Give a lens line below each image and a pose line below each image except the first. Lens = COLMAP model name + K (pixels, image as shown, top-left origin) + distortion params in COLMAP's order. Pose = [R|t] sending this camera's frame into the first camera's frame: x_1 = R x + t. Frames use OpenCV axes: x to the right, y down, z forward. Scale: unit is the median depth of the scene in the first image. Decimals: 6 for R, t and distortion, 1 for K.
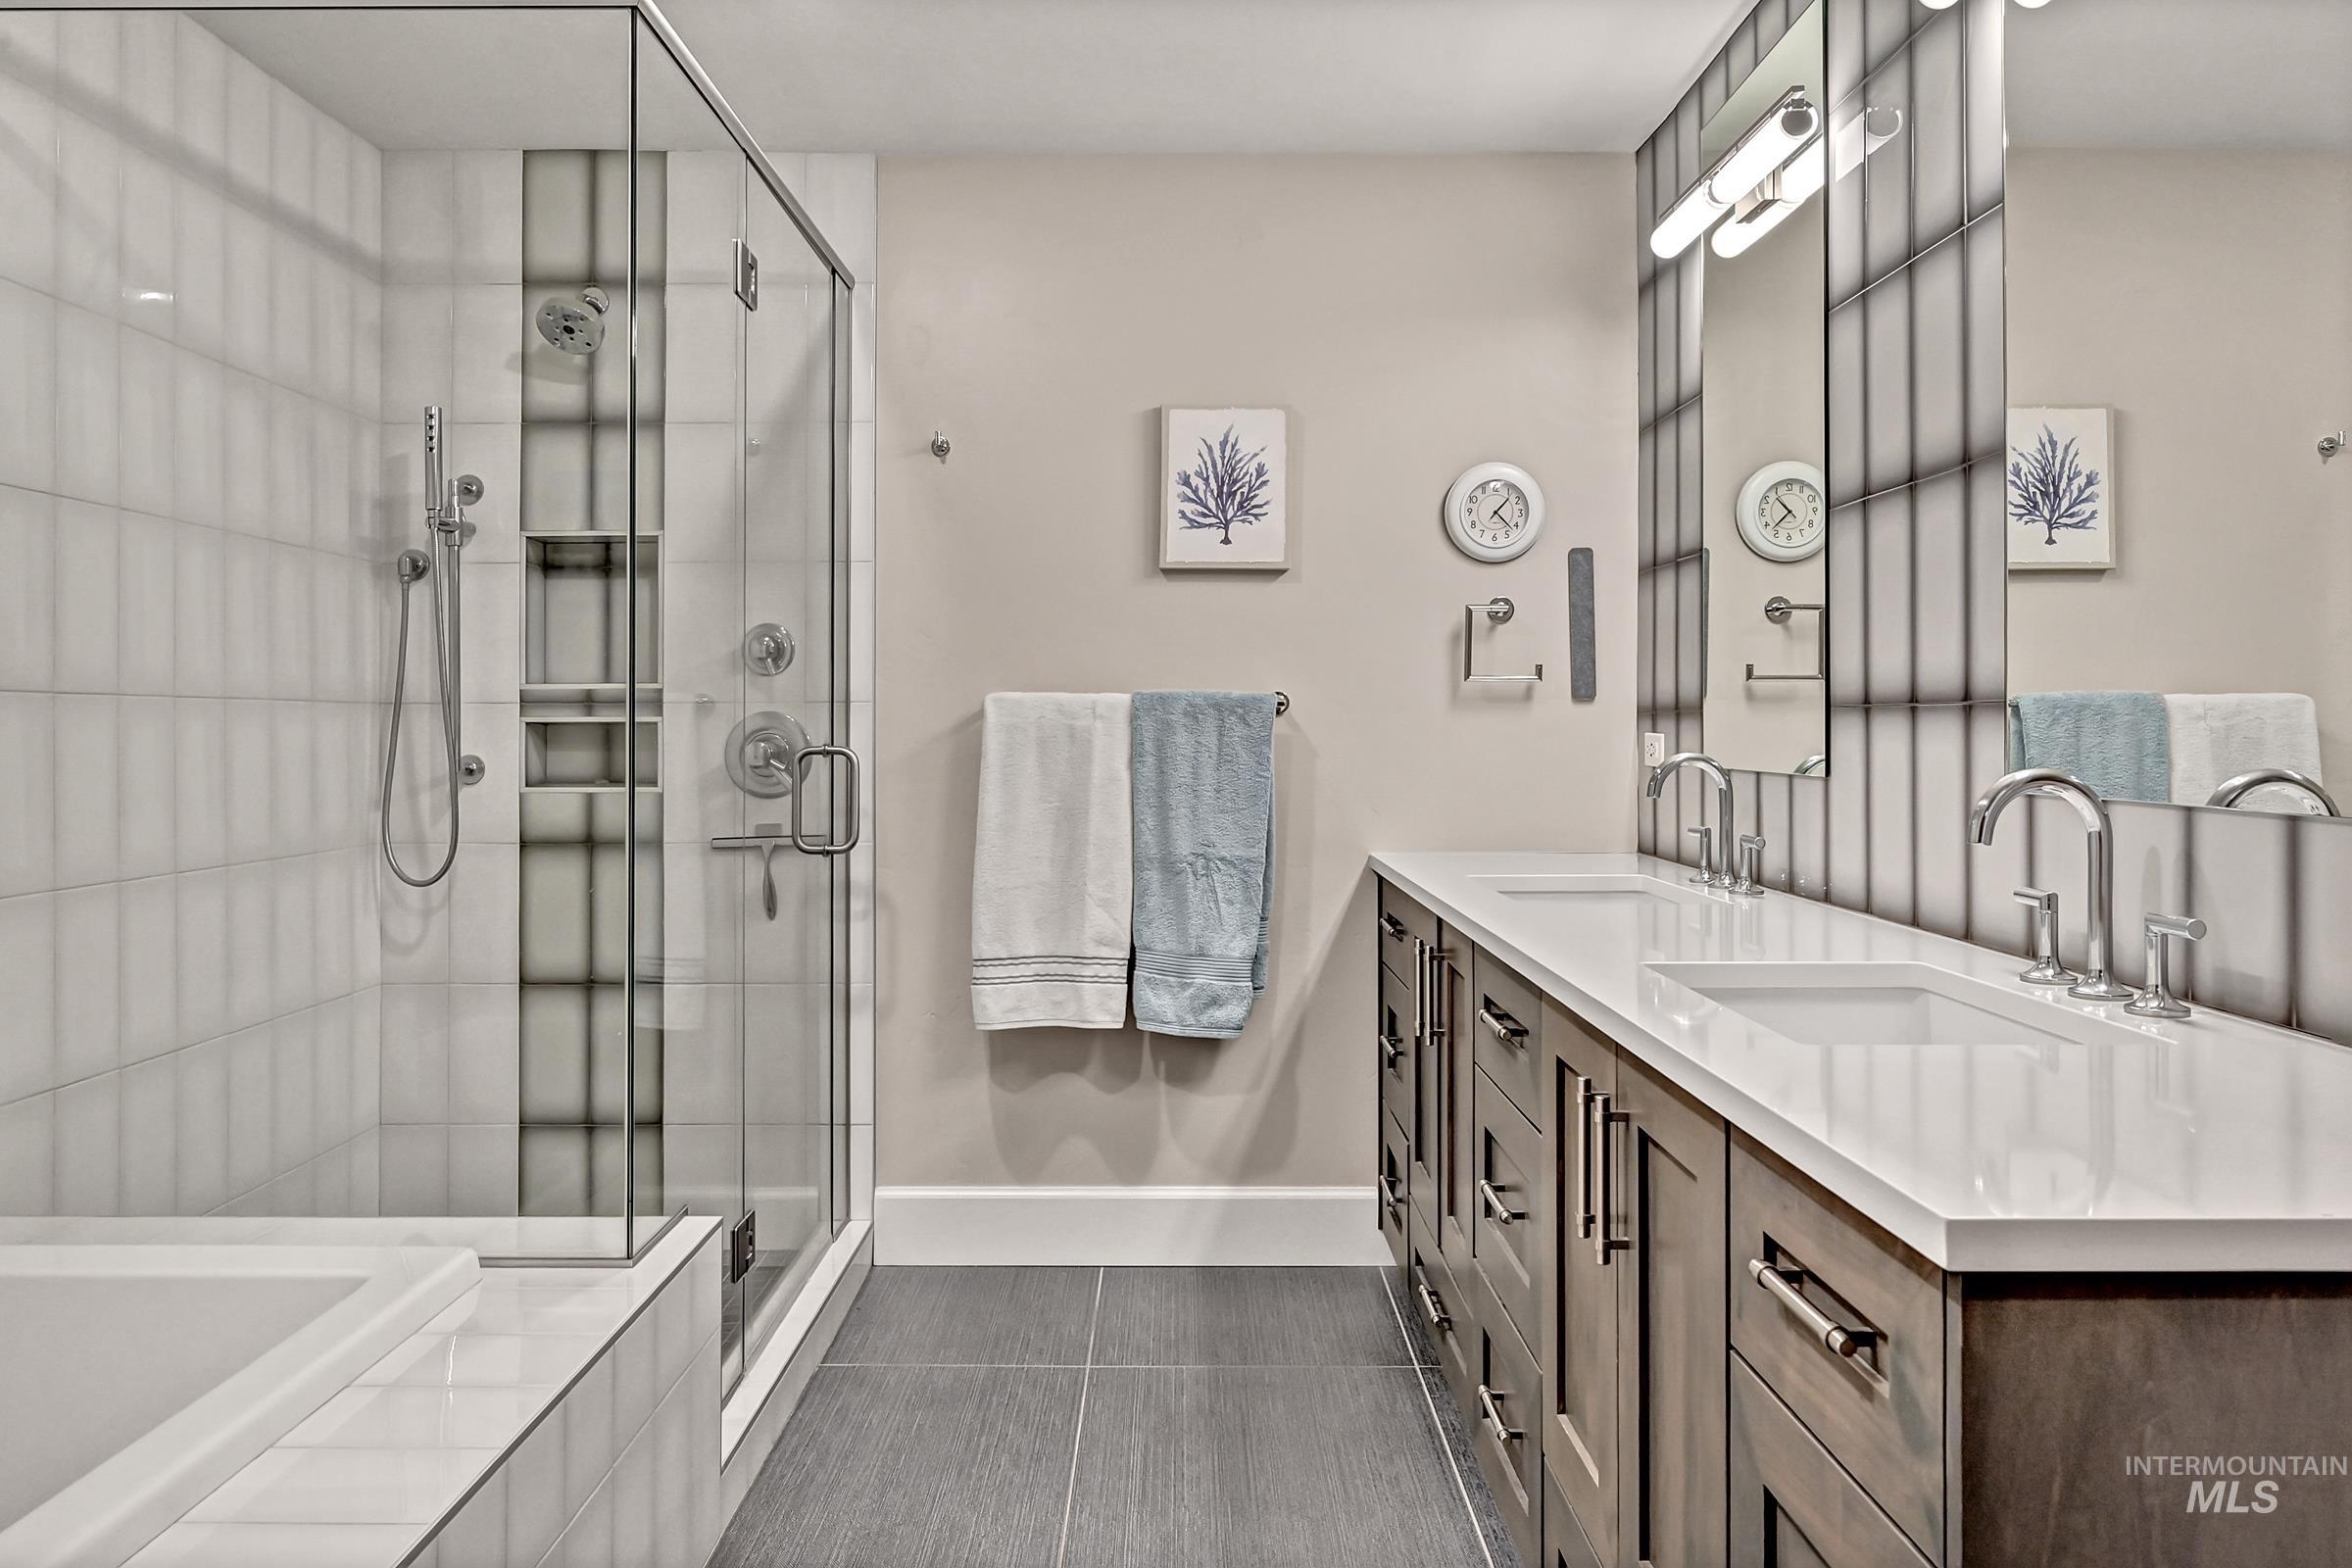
lens RADIAL K [[1638.7, 0, 1166.0], [0, 1638.7, 713.8], [0, 0, 1]] dist [-0.007442, -0.004416]
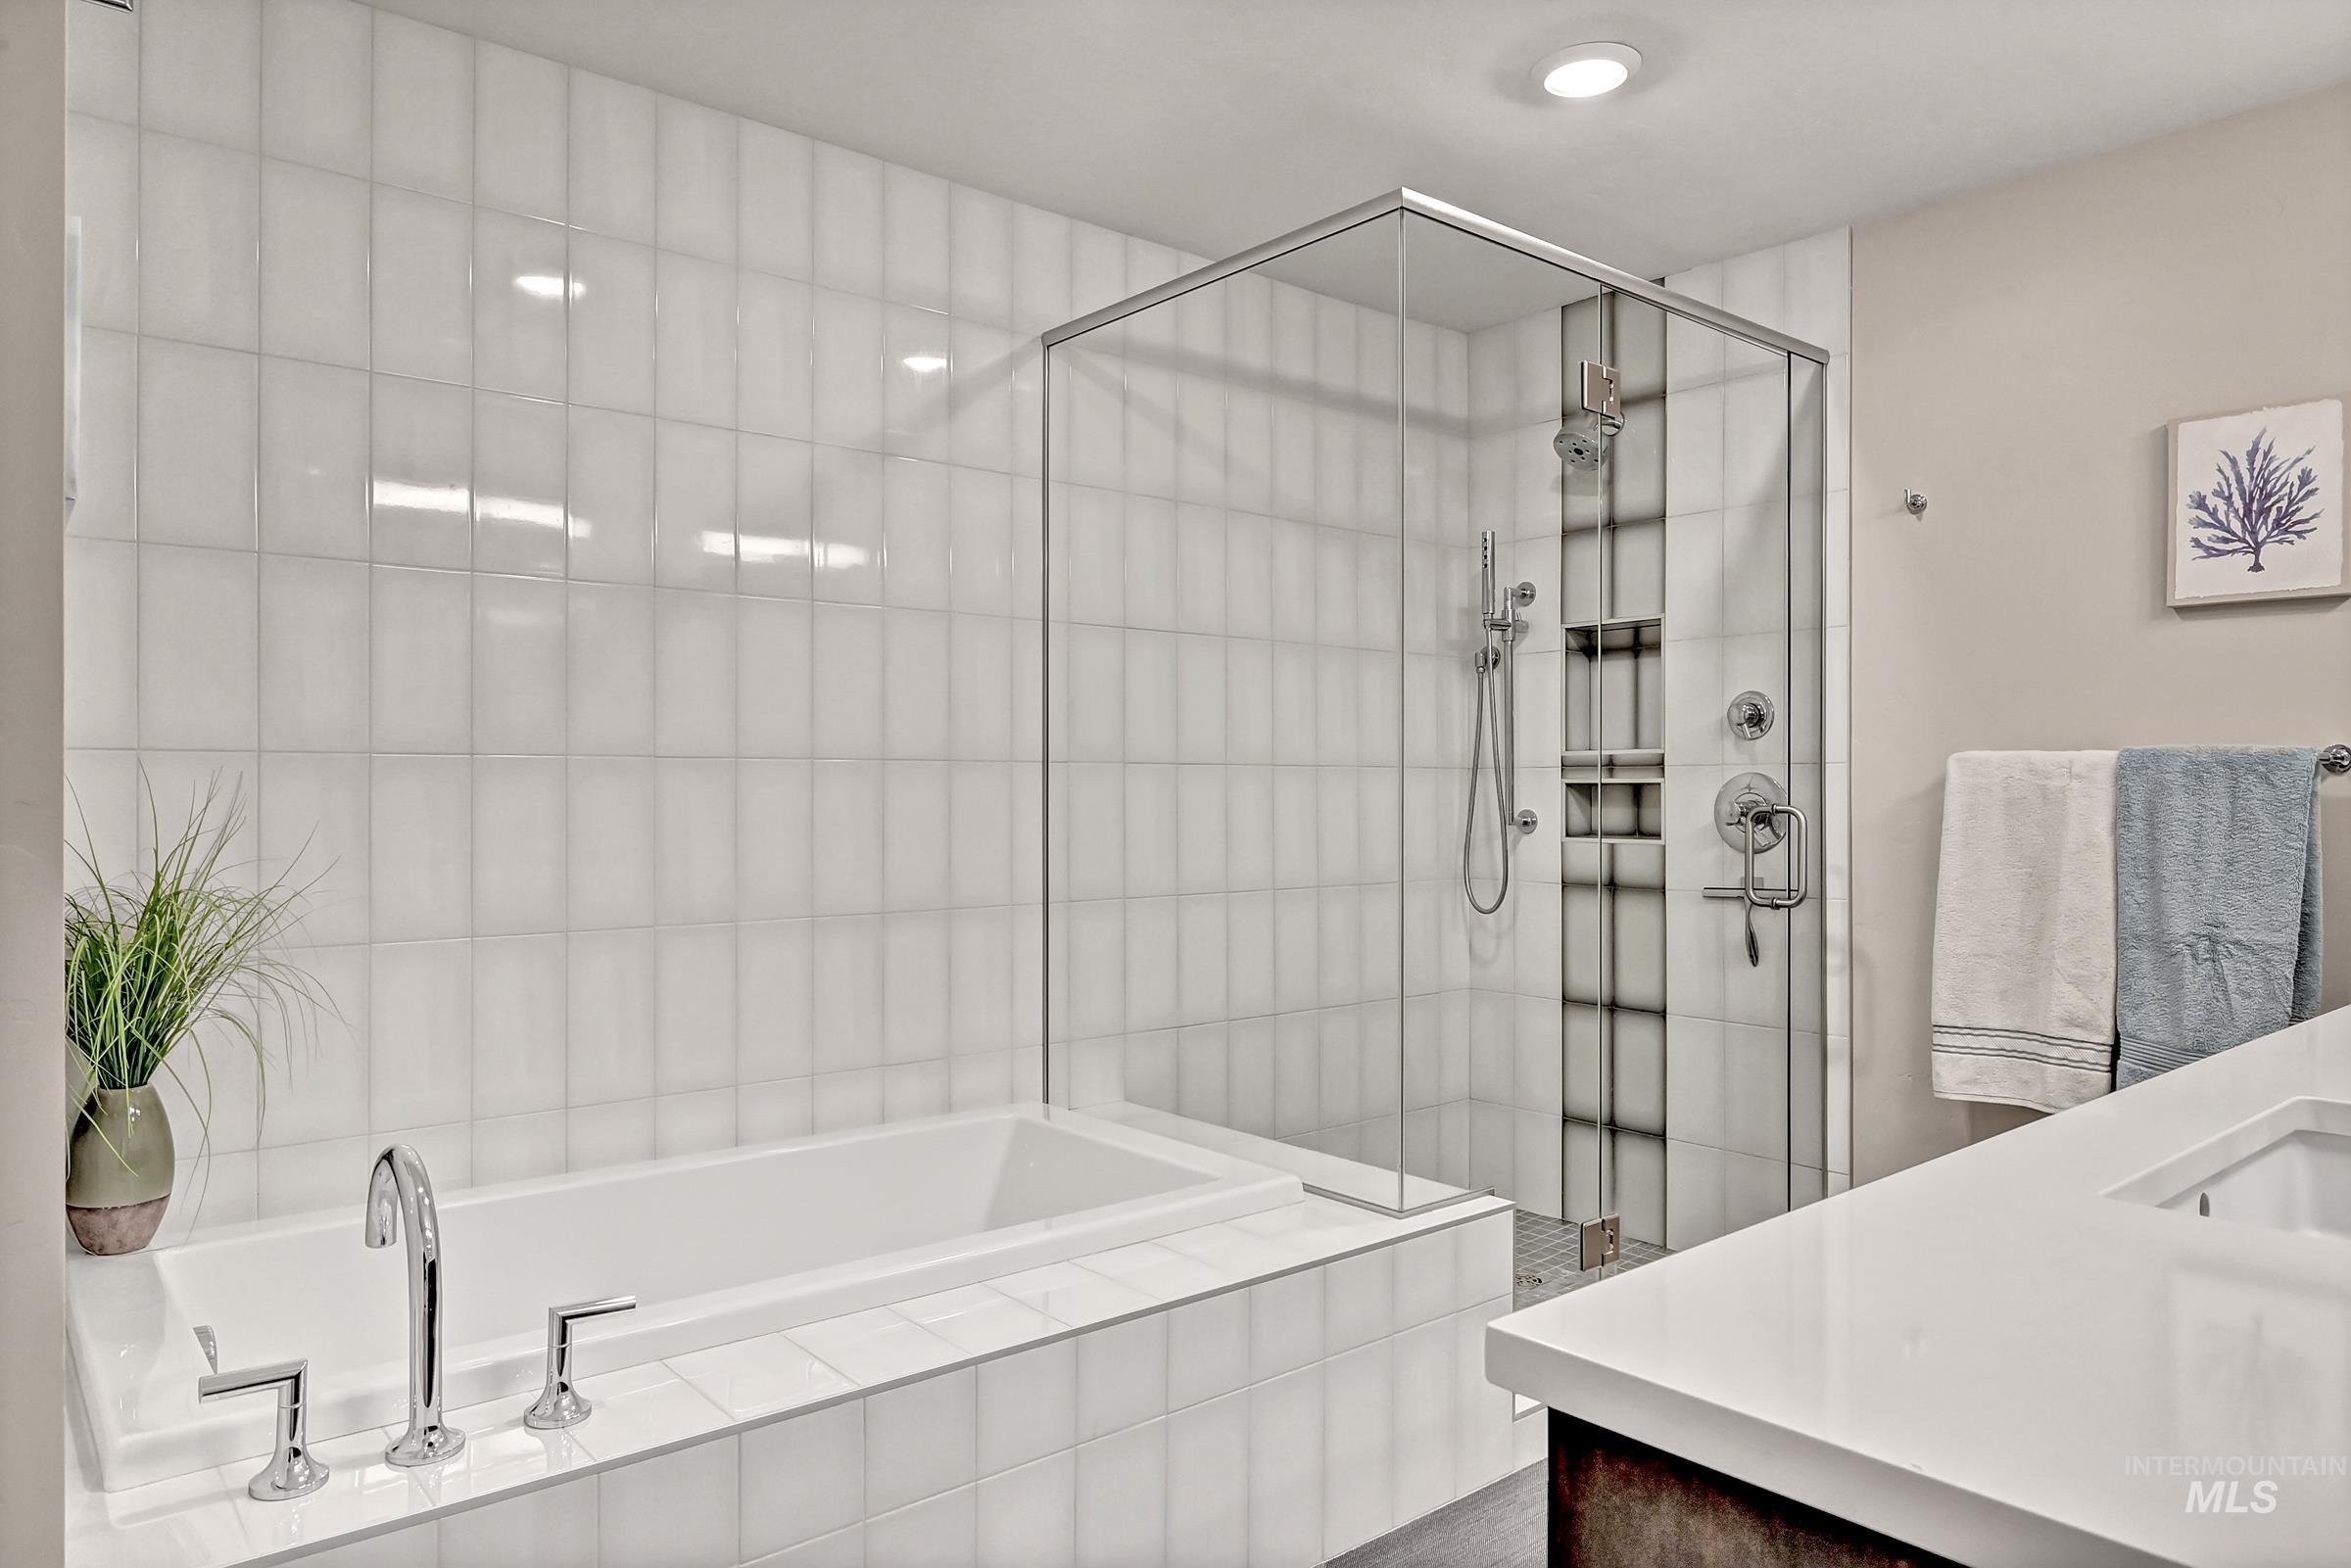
lens RADIAL K [[1470.9, 0, 1176.7], [0, 1470.9, 787.7], [0, 0, 1]] dist [-0.006472, -0.002714]
pose [[0.646968, 0.001556, -0.762515, 0.252372], [0.004805, 0.999970, 0.006117, 0.000686], [0.762502, -0.007621, 0.646941, 0.086541]]
